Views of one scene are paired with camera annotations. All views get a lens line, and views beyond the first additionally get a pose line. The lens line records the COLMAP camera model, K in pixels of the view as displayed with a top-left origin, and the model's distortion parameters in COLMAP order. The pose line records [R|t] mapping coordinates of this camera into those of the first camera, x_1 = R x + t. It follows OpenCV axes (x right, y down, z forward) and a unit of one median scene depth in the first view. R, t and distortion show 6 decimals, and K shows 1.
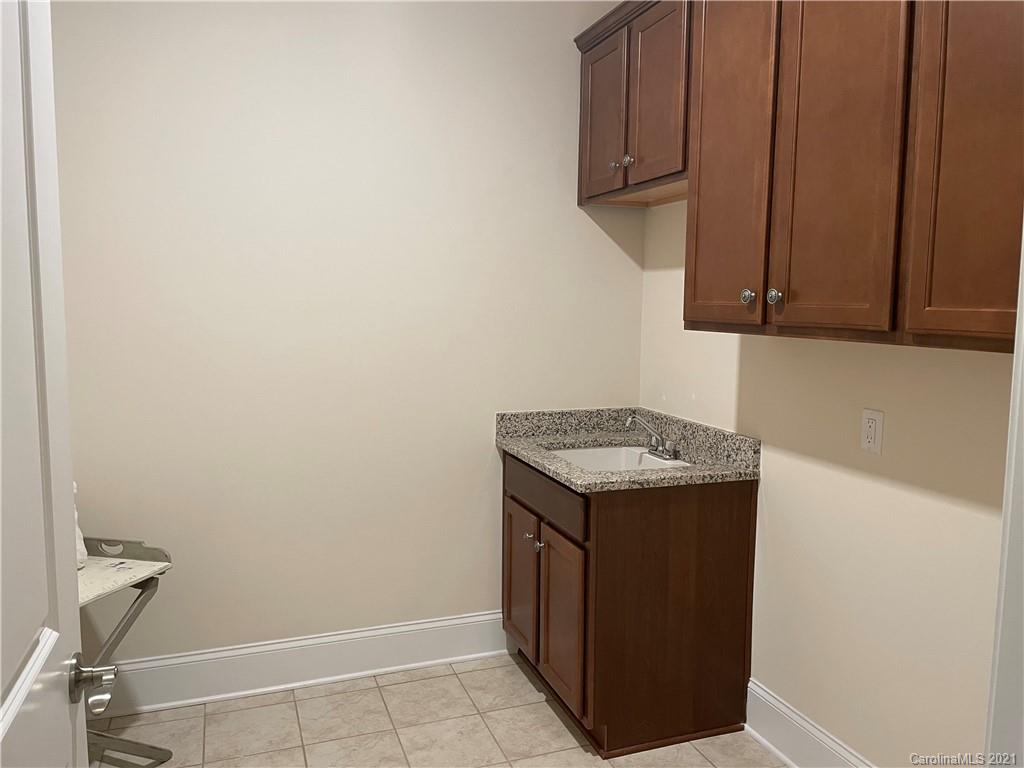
lens RADIAL K [[777.4, 0, 516.0], [0, 777.4, 380.5], [0, 0, 1]] dist [0.096947, -0.146744]
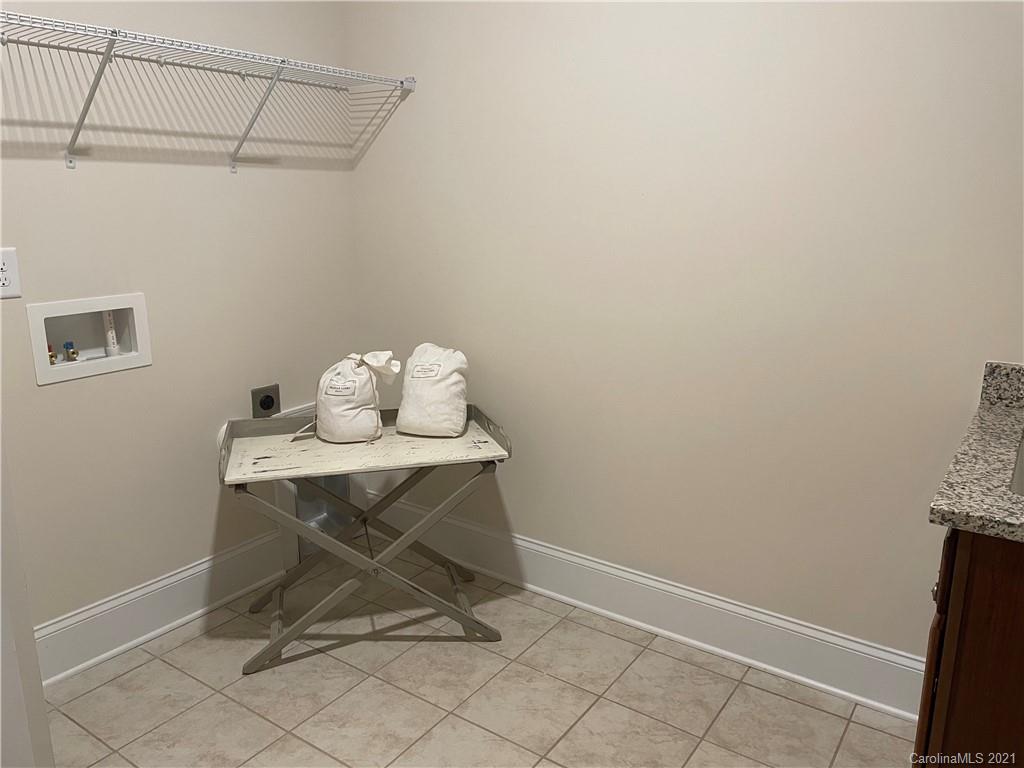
lens RADIAL K [[777.4, 0, 516.0], [0, 777.4, 380.5], [0, 0, 1]] dist [0.096947, -0.146744]
pose [[0.571690, 0.178773, -0.800756, 0.293664], [-0.083438, 0.983581, 0.160020, -0.012665], [0.816216, -0.024669, 0.577220, 0.403503]]
